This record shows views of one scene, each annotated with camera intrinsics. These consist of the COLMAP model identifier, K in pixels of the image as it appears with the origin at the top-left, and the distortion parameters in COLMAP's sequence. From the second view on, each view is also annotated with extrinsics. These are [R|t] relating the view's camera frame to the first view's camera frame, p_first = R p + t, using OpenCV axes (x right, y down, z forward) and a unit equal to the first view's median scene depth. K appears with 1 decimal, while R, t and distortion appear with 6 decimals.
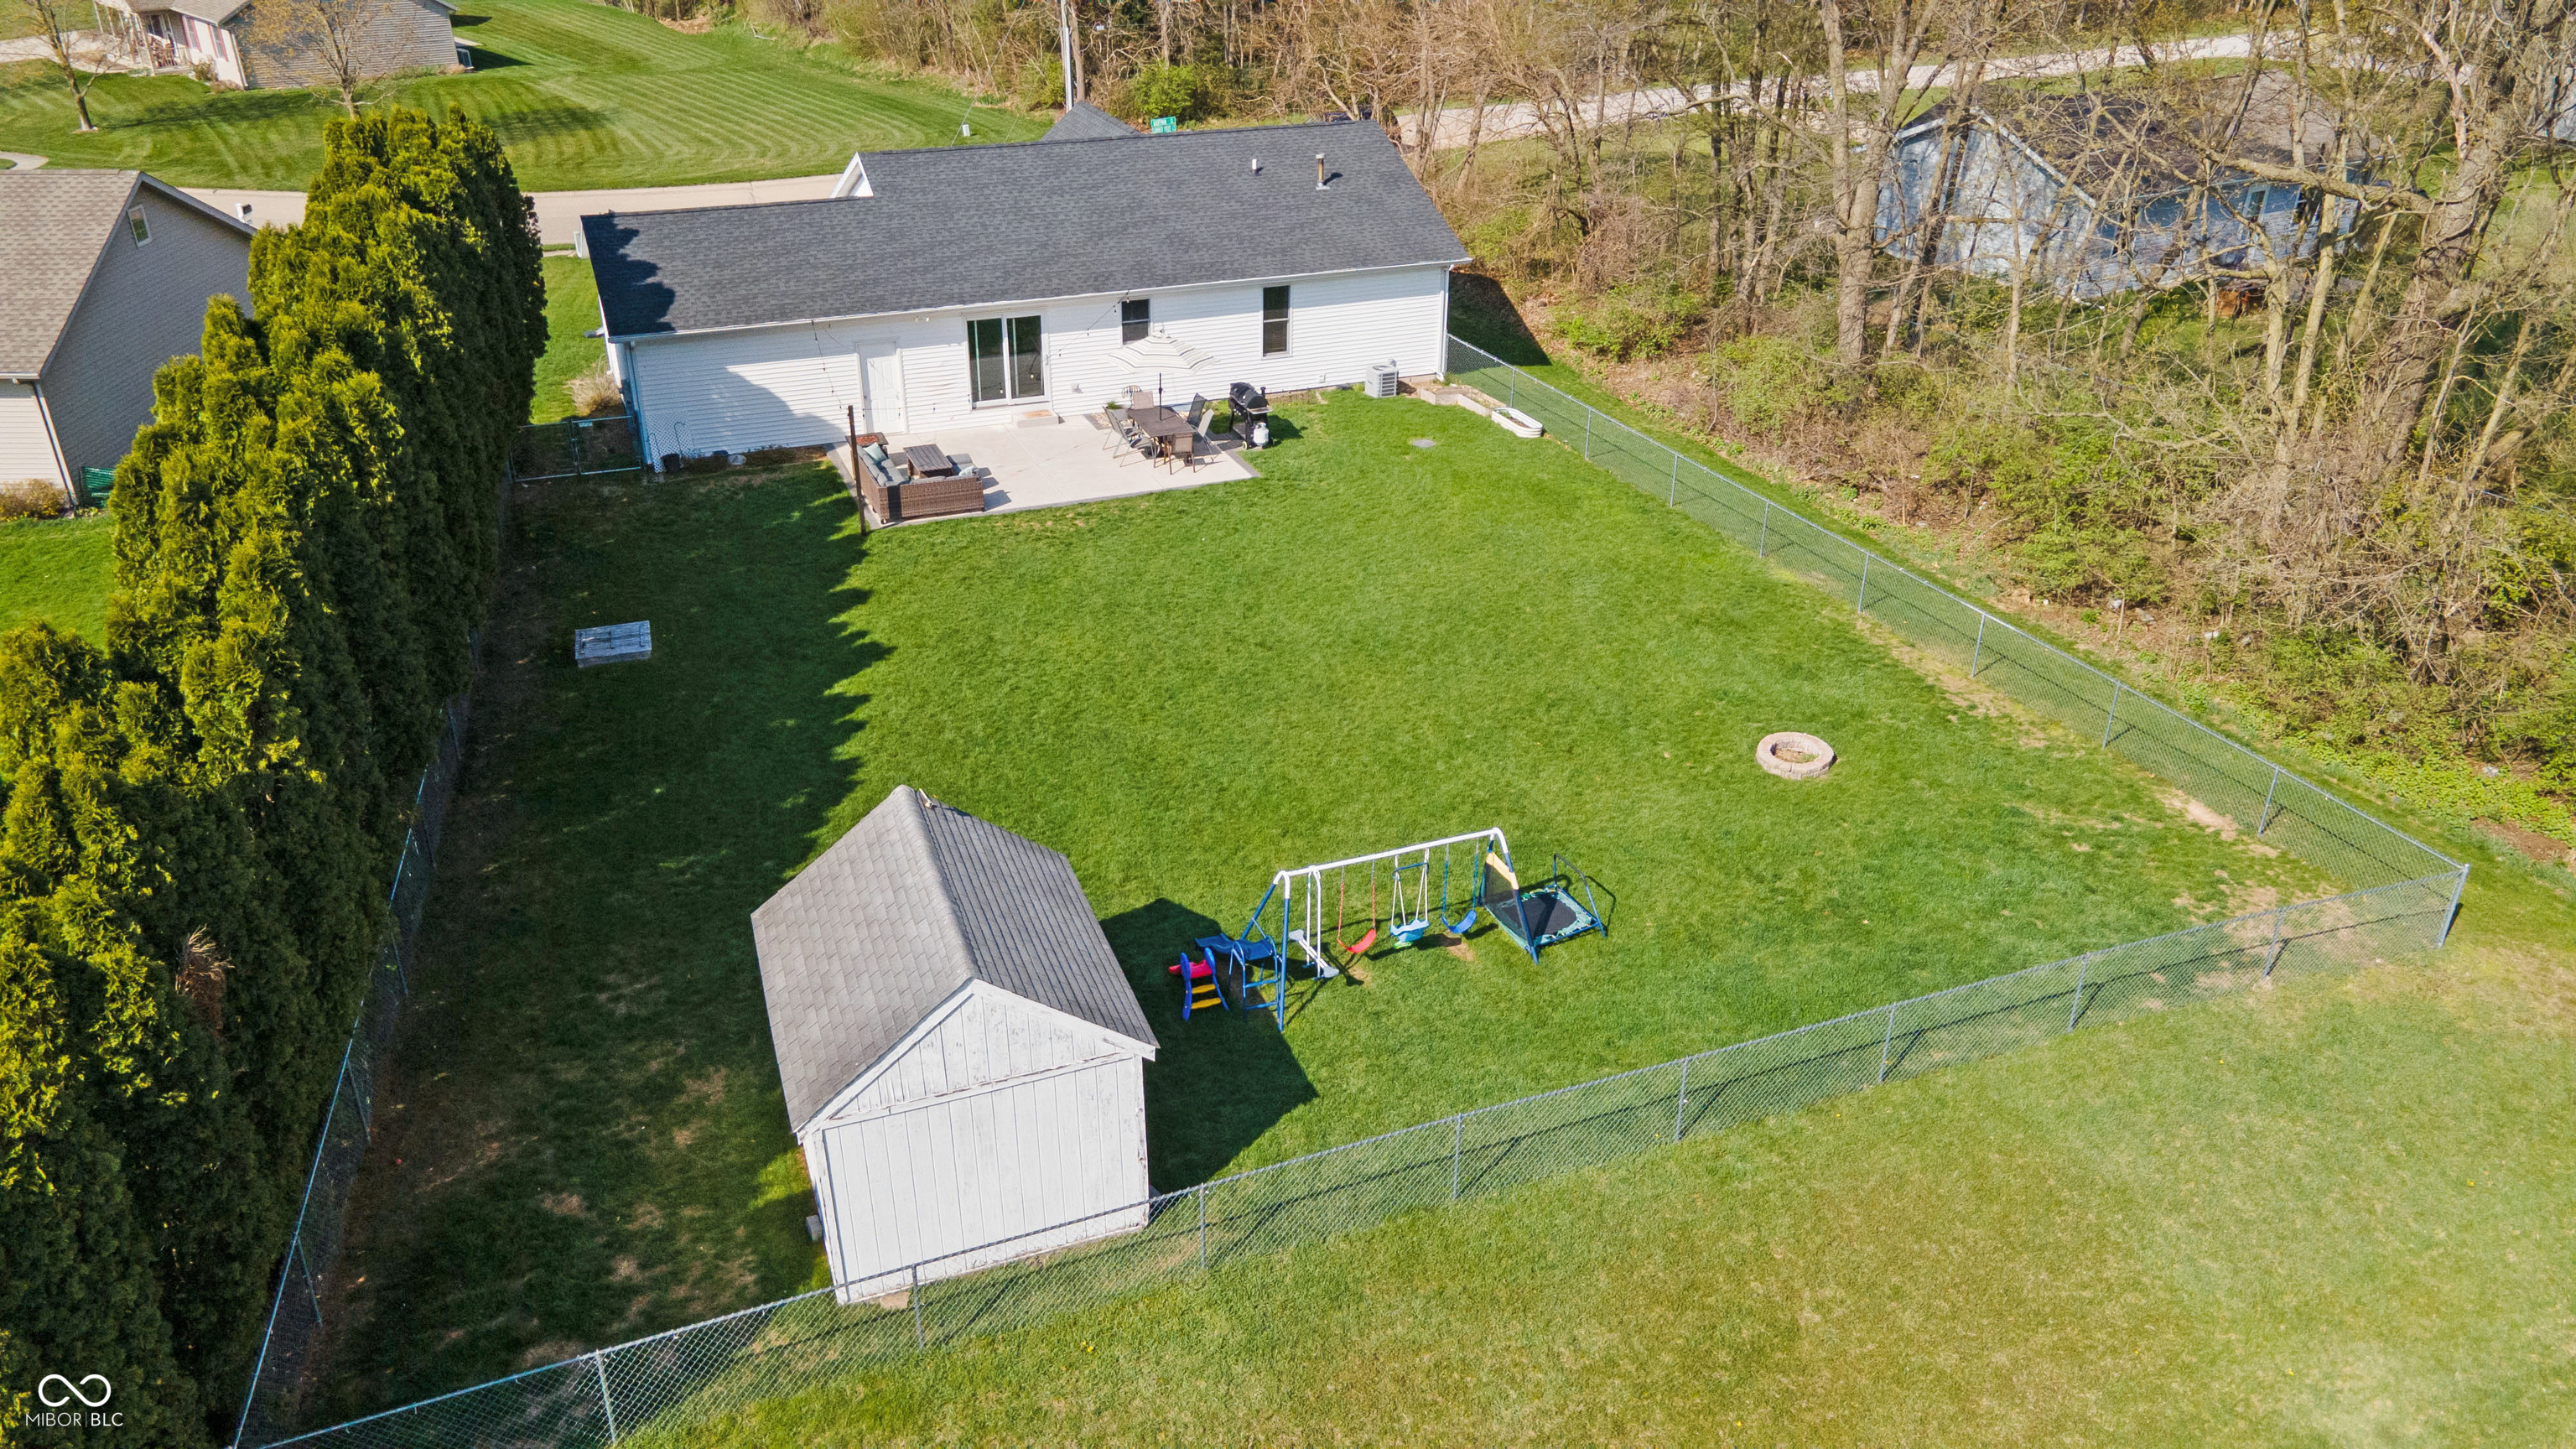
lens RADIAL K [[1907.1, 0, 1288.0], [0, 1907.1, 724.5], [0, 0, 1]] dist [0.011358, 0.083363]
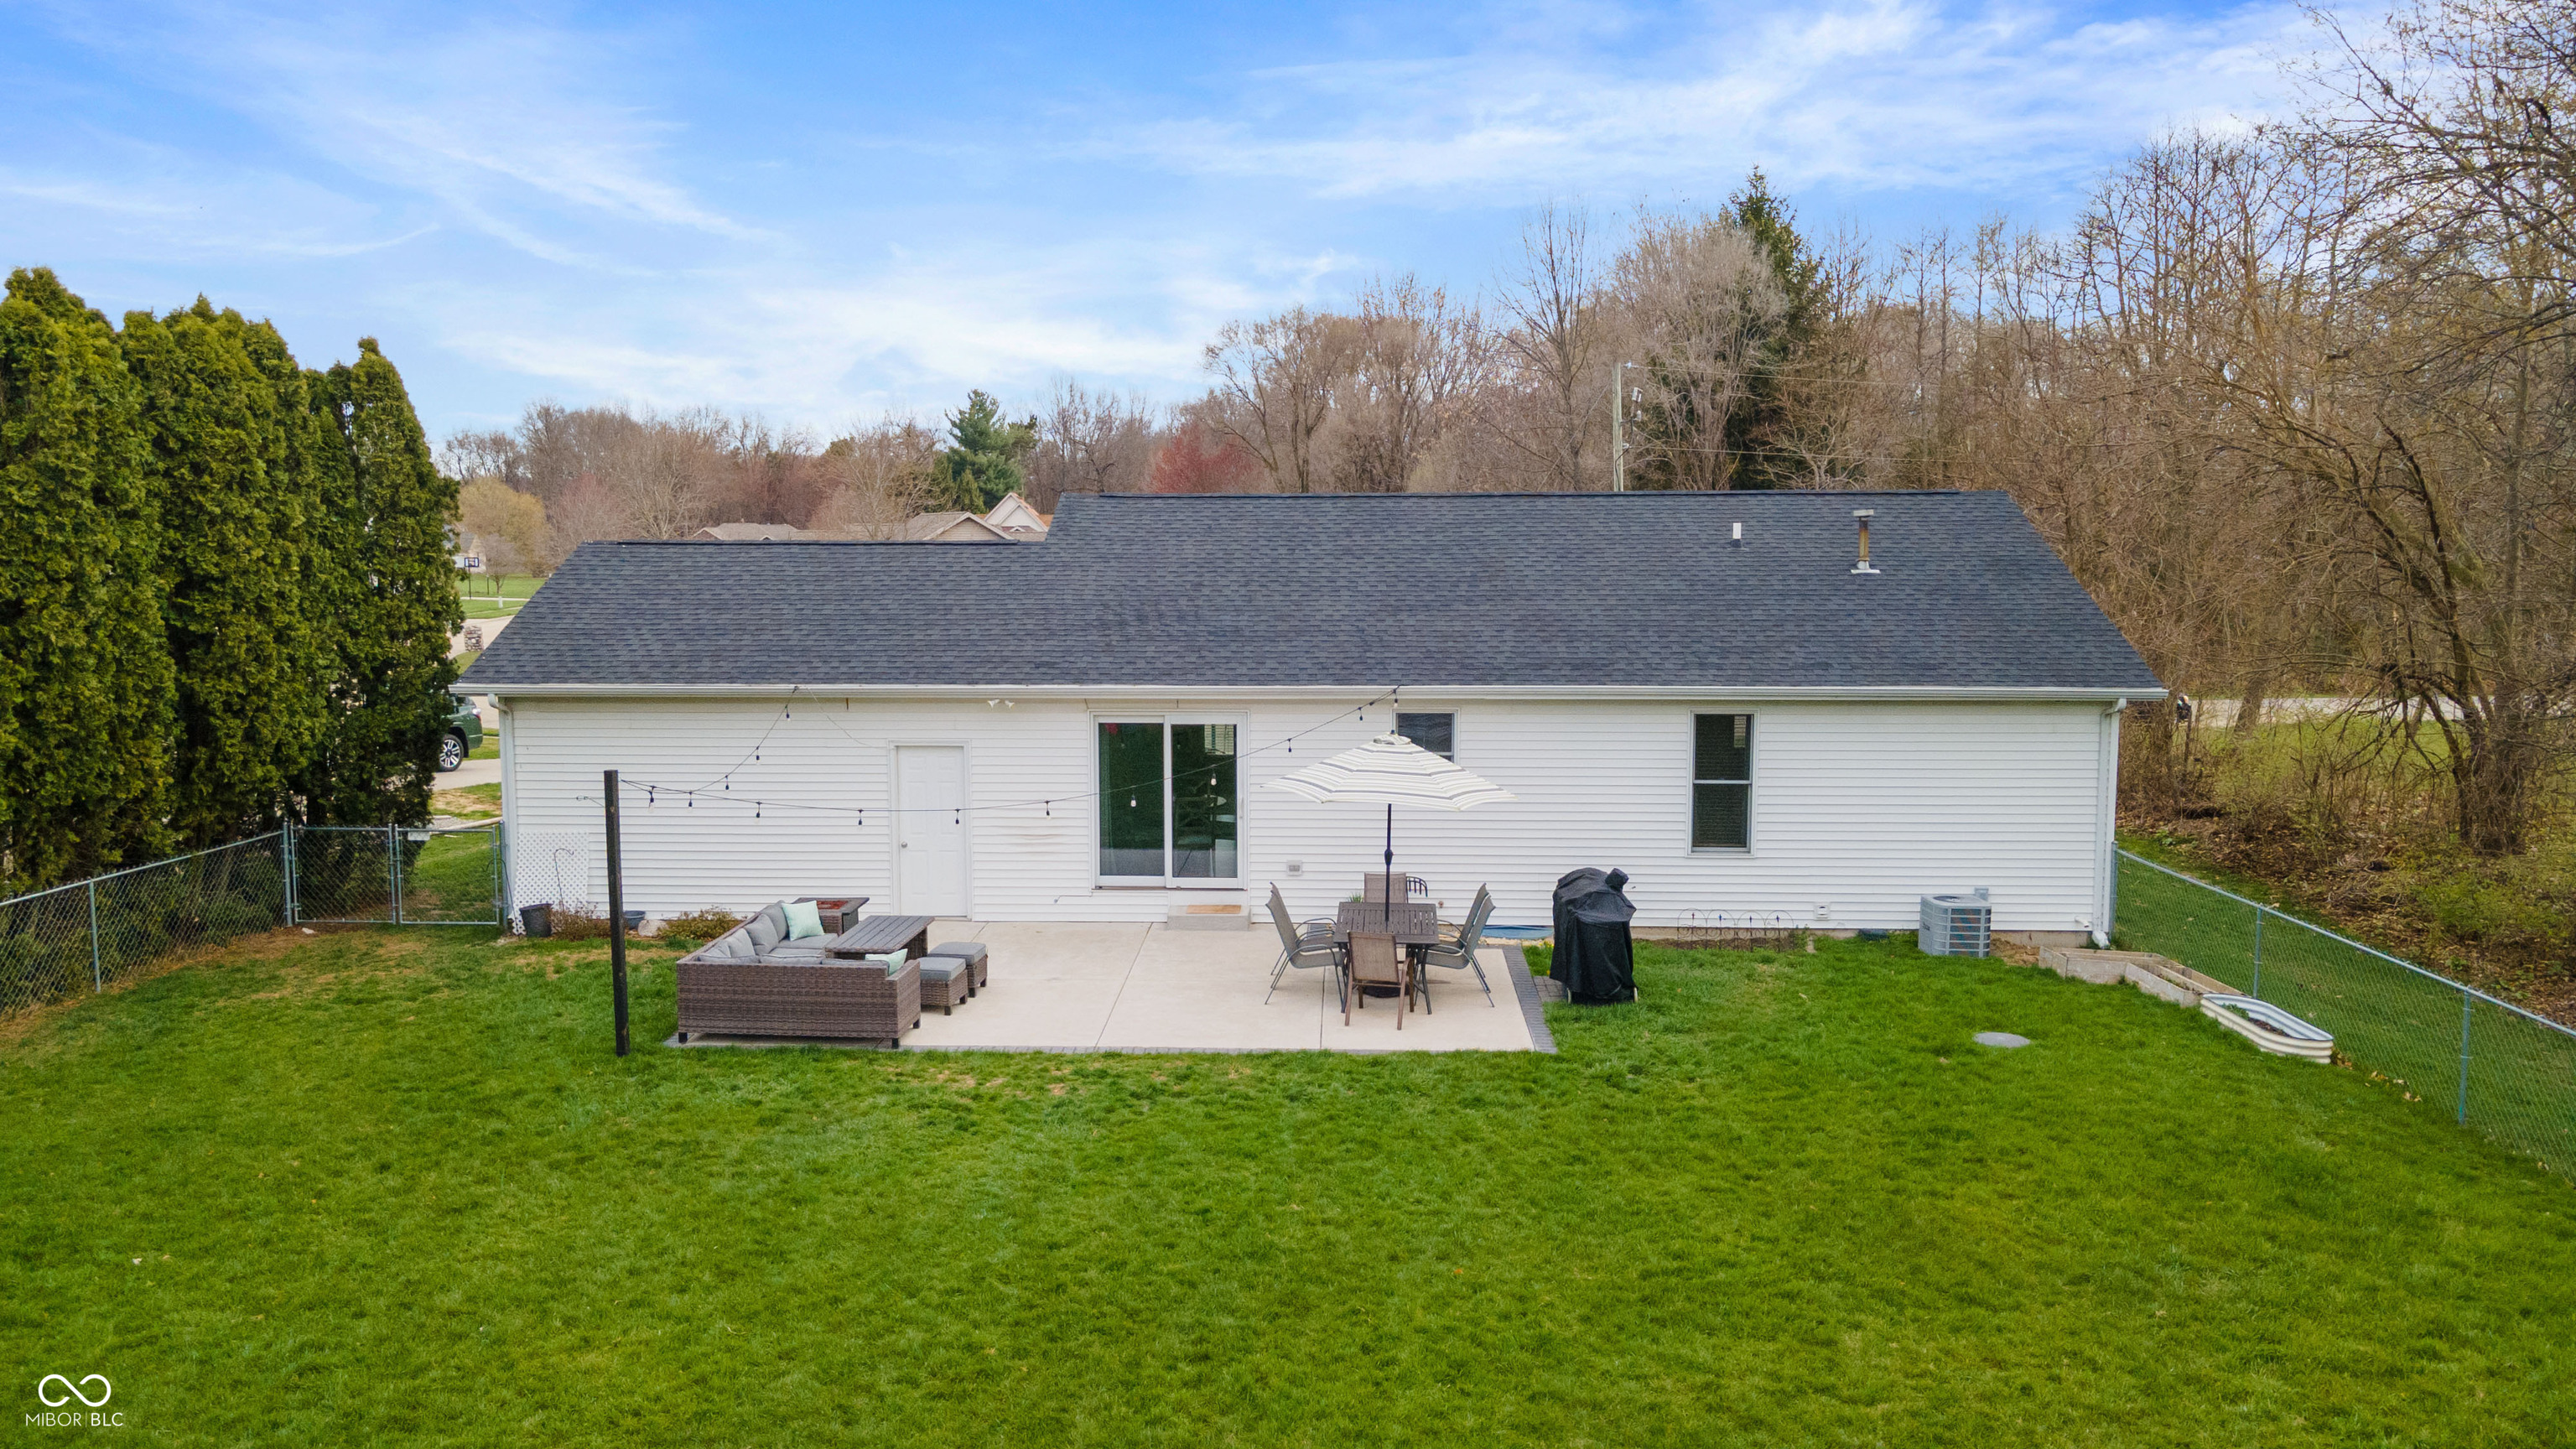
lens RADIAL K [[1862.2, 0, 1288.0], [0, 1862.2, 724.5], [0, 0, 1]] dist [0.006039, 0.000528]
pose [[0.907093, 0.029813, -0.419872, 0.106484], [-0.180305, 0.928863, -0.323579, -0.052476], [0.380357, 0.369221, 0.847941, 0.599033]]
